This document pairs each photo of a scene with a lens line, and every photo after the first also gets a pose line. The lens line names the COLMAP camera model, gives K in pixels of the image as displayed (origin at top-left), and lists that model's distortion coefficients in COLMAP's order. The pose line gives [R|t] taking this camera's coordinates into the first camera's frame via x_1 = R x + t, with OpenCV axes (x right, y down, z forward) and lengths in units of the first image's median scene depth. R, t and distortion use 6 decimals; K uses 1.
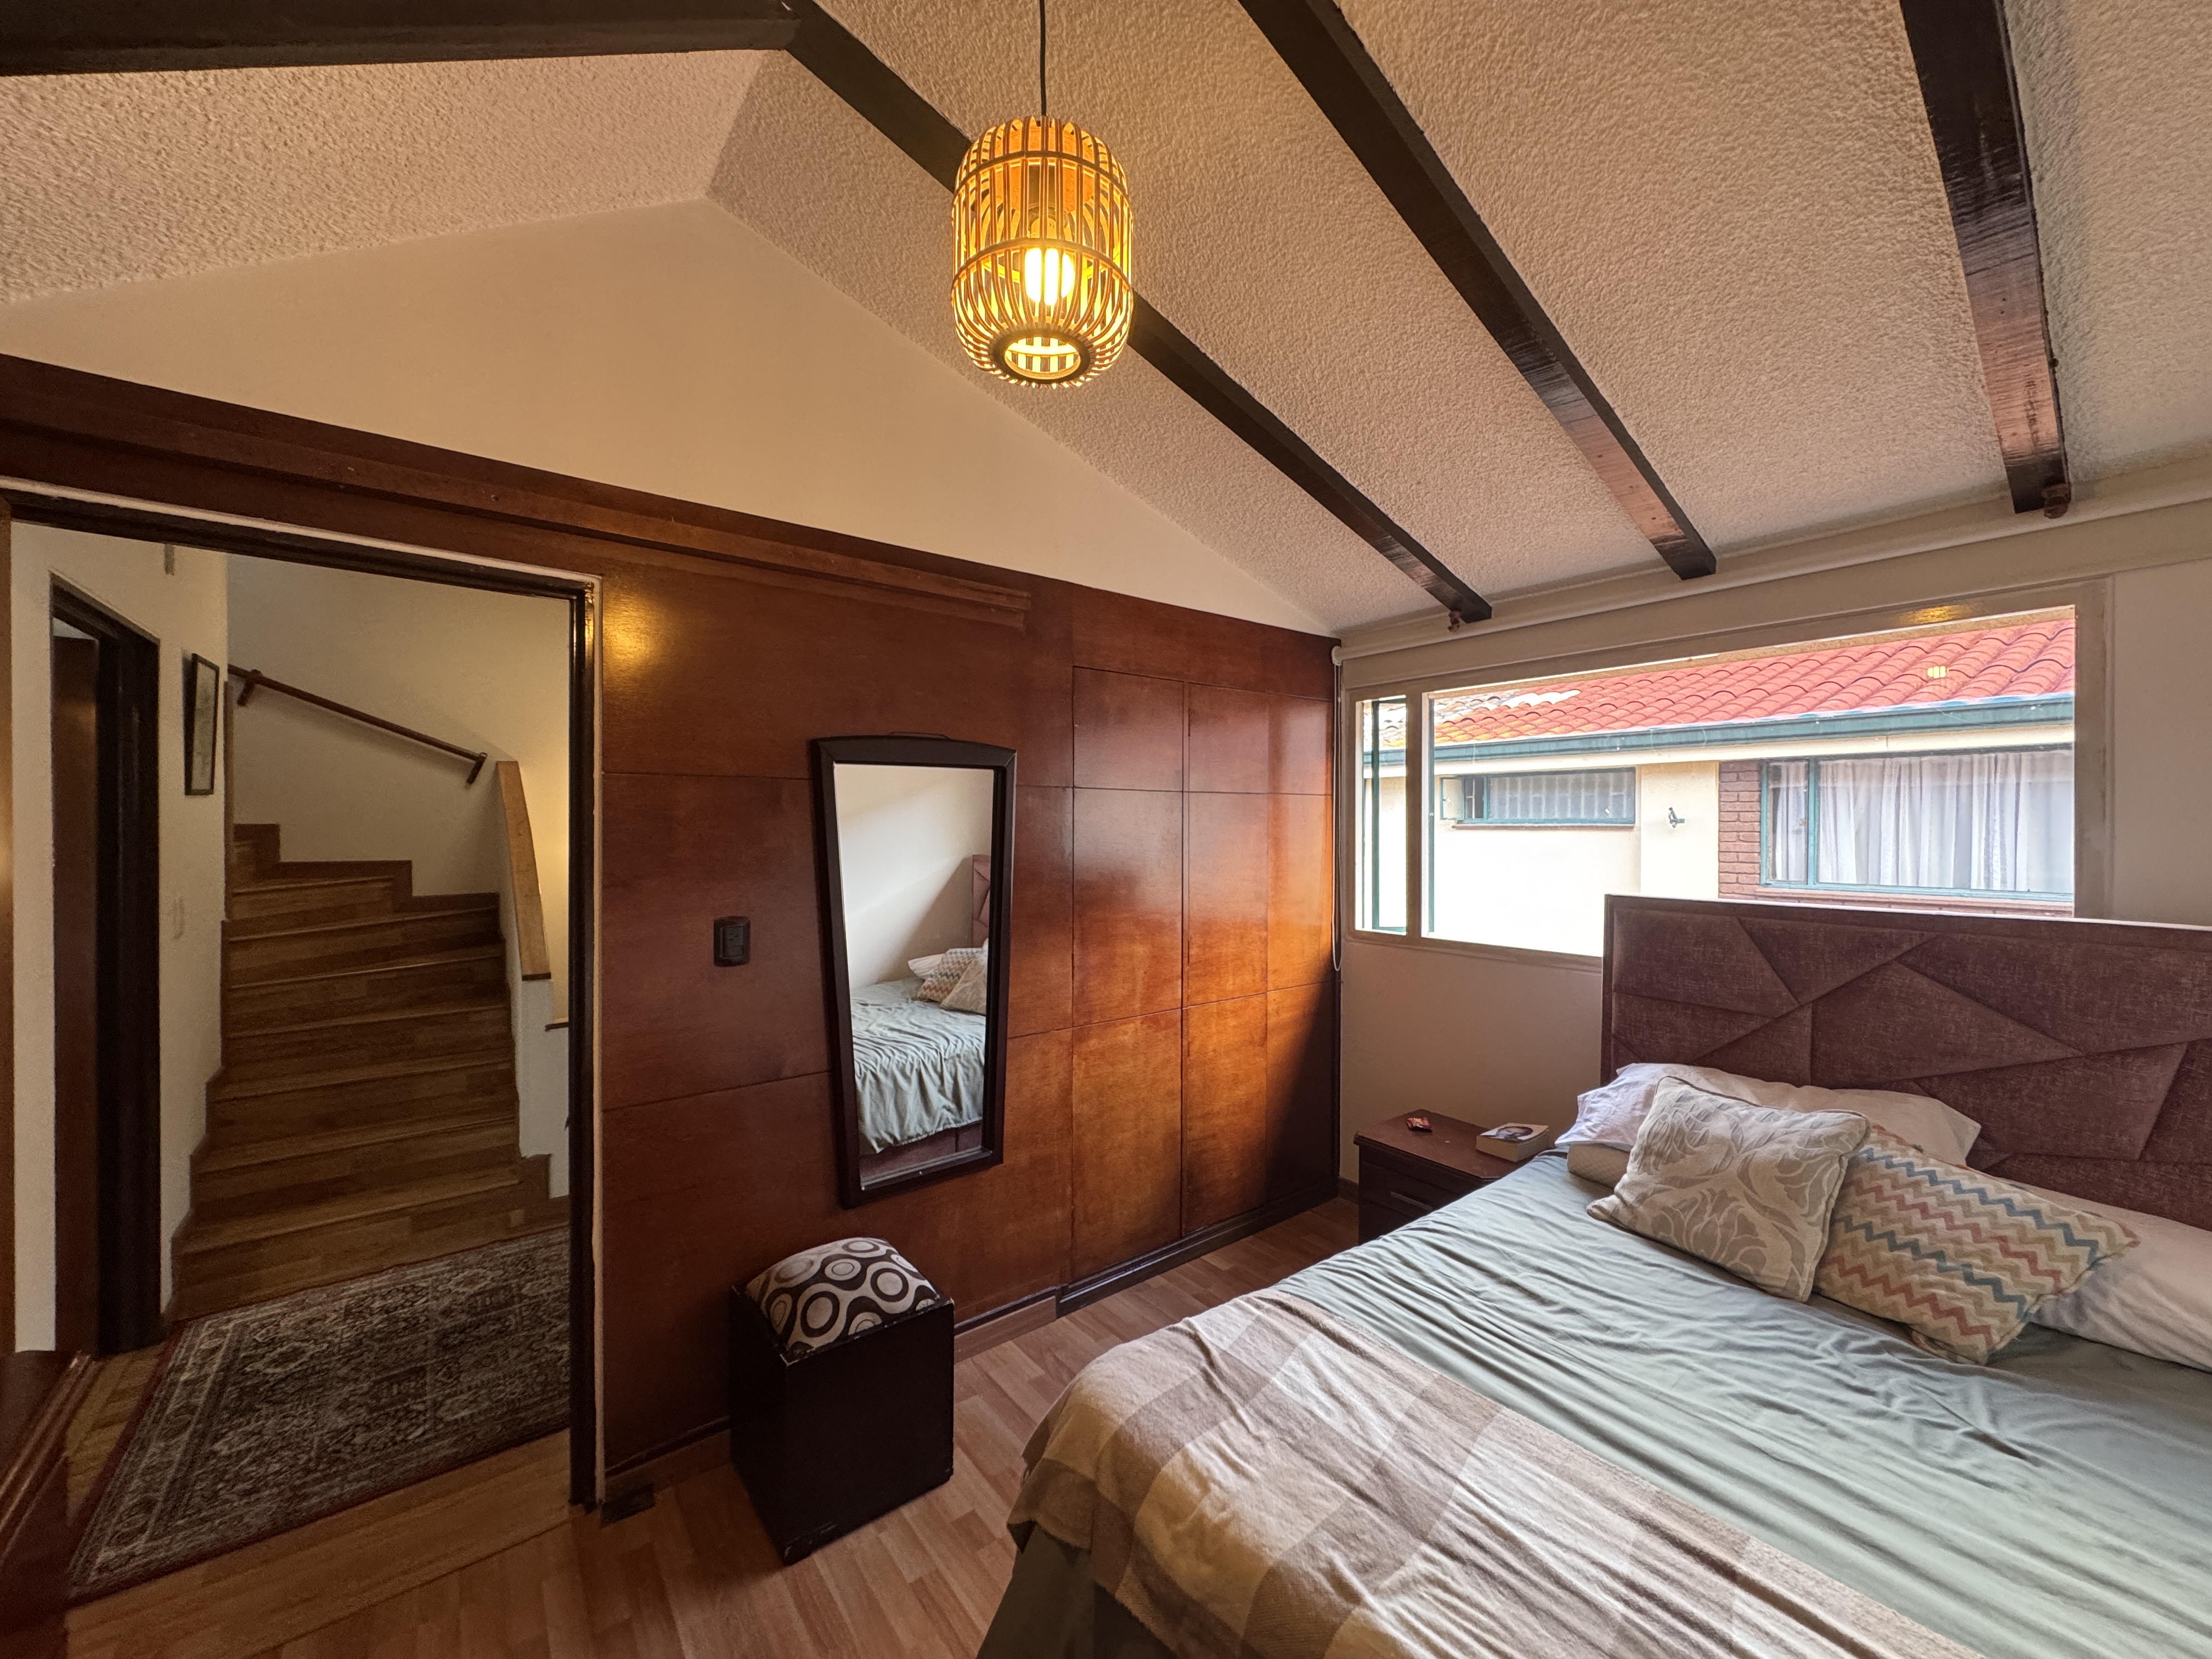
lens RADIAL K [[883.3, 0, 1108.8], [0, 883.3, 826.2], [0, 0, 1]] dist [0.000444, -0.000230]
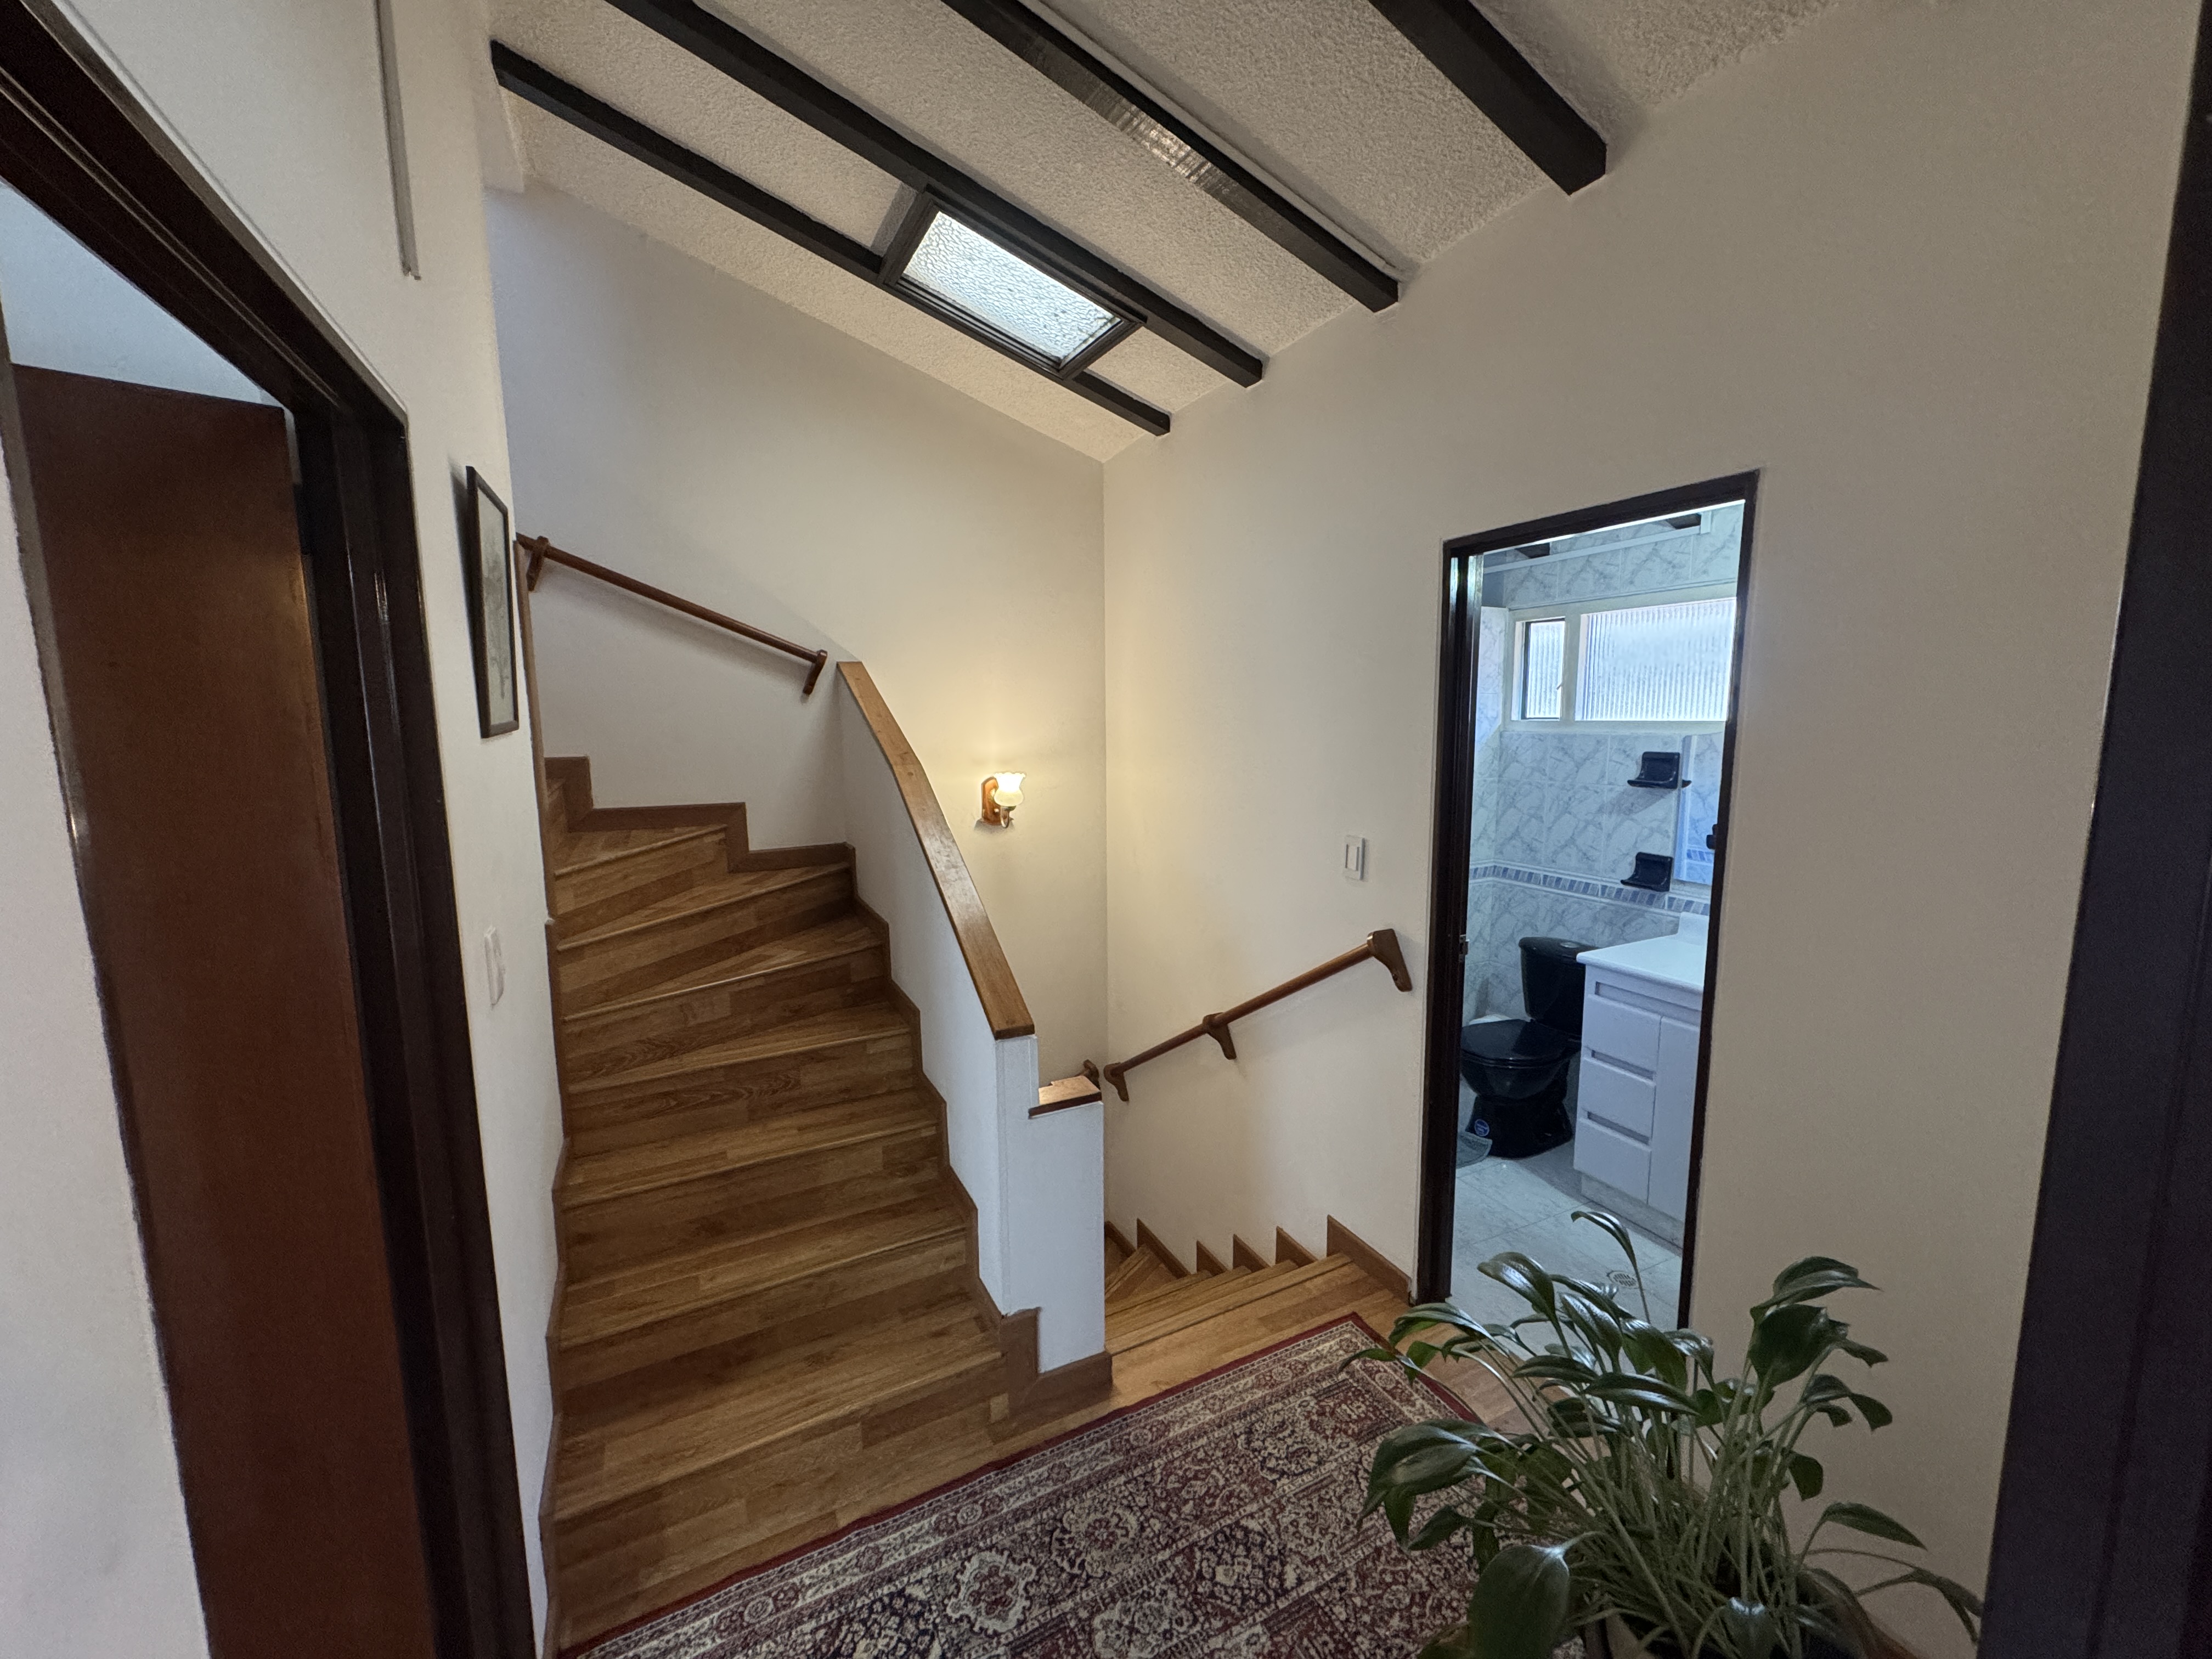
lens RADIAL K [[883.3, 0, 1110.2], [0, 883.3, 826.1], [0, 0, 1]] dist [0.000444, -0.000230]
pose [[0.983260, 0.013589, -0.181703, -0.459073], [0.009230, 0.992220, 0.124156, -0.037450], [0.181977, -0.123754, 0.975484, 0.432661]]
